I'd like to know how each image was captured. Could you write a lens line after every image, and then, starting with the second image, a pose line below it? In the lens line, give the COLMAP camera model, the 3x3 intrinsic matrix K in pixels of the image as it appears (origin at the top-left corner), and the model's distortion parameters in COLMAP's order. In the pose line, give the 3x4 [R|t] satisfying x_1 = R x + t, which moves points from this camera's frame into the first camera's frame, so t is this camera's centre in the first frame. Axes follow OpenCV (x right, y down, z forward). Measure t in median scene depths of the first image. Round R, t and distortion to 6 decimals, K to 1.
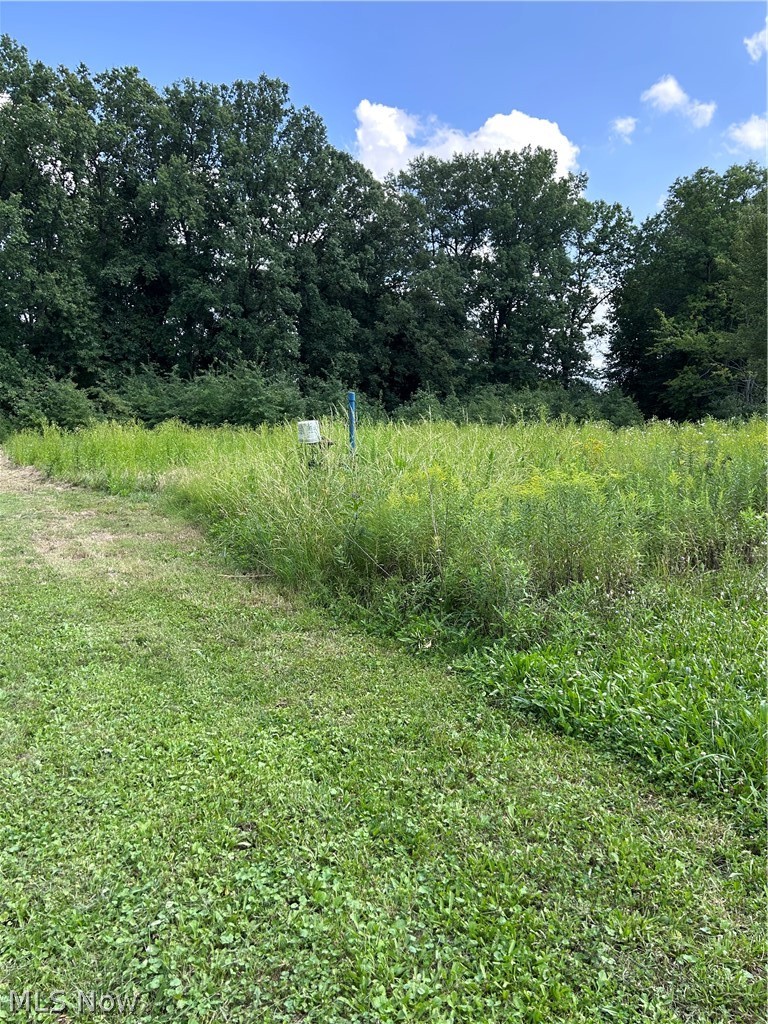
lens RADIAL K [[763.0, 0, 375.9], [0, 763.0, 522.8], [0, 0, 1]] dist [0.050354, -0.061433]
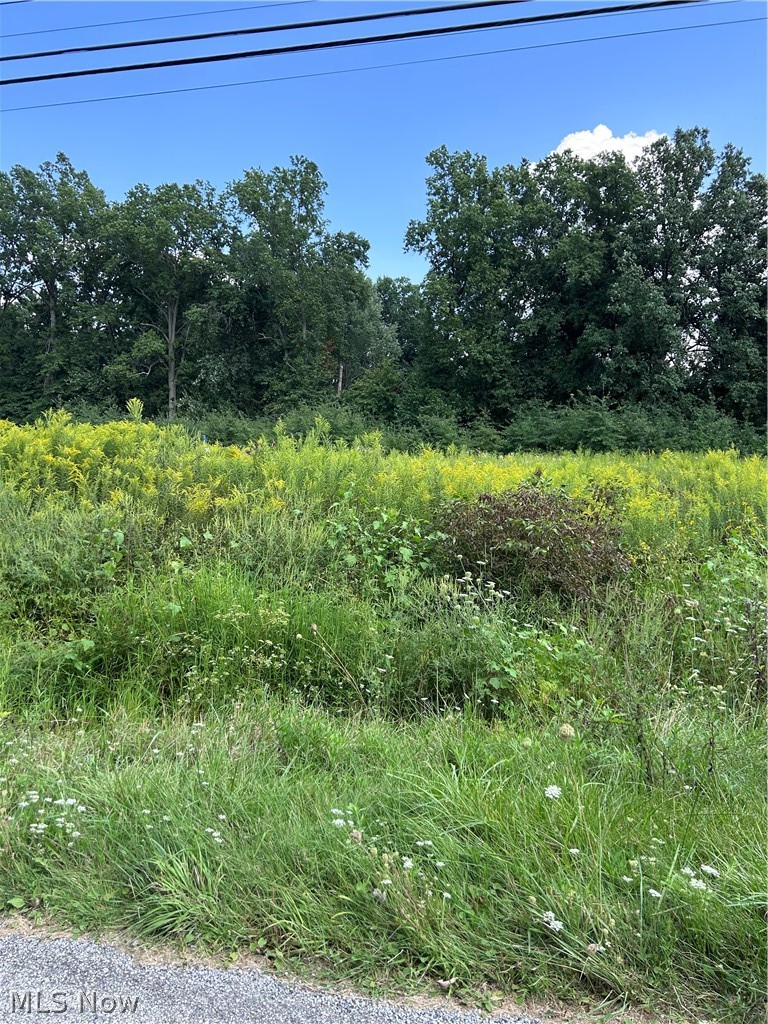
lens RADIAL K [[763.0, 0, 376.6], [0, 763.0, 512.0], [0, 0, 1]] dist [0.050354, -0.061433]
pose [[0.763620, 0.071006, -0.641750, 0.263599], [-0.102456, 0.994667, -0.011857, 0.005127], [0.637486, 0.074806, 0.766822, -0.052814]]
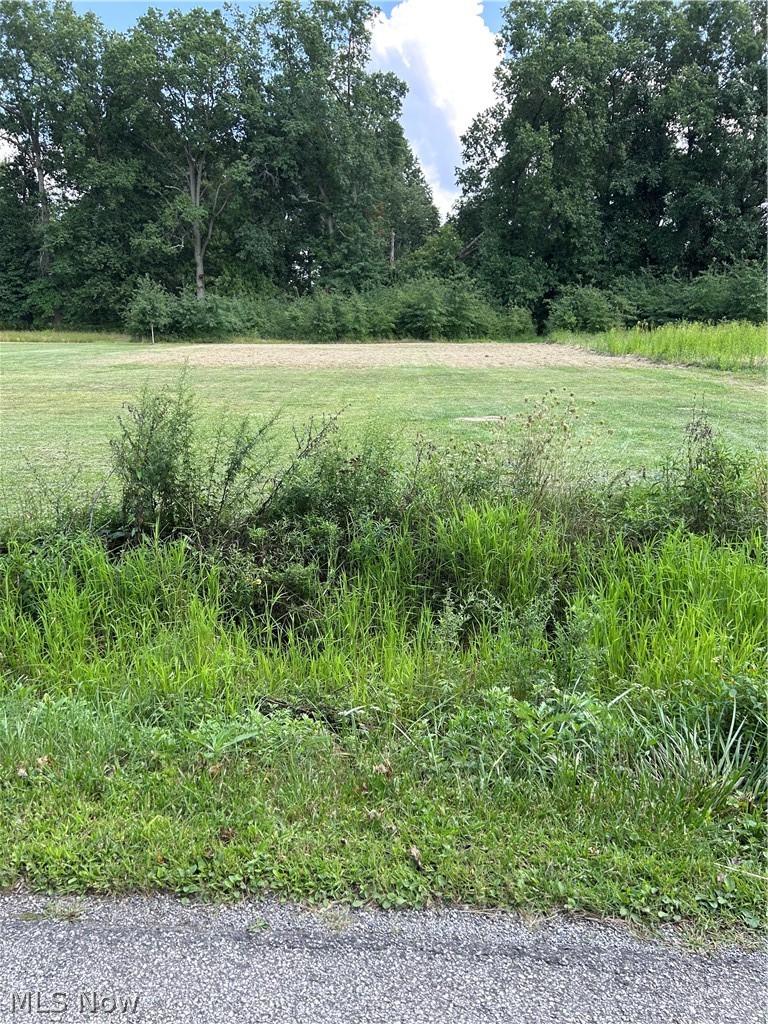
lens RADIAL K [[763.0, 0, 375.5], [0, 763.0, 524.5], [0, 0, 1]] dist [0.050354, -0.061433]
pose [[0.859656, 0.120401, -0.496482, -0.028942], [-0.052233, 0.987453, 0.149025, 0.019565], [0.508195, -0.102178, 0.855159, -0.196428]]
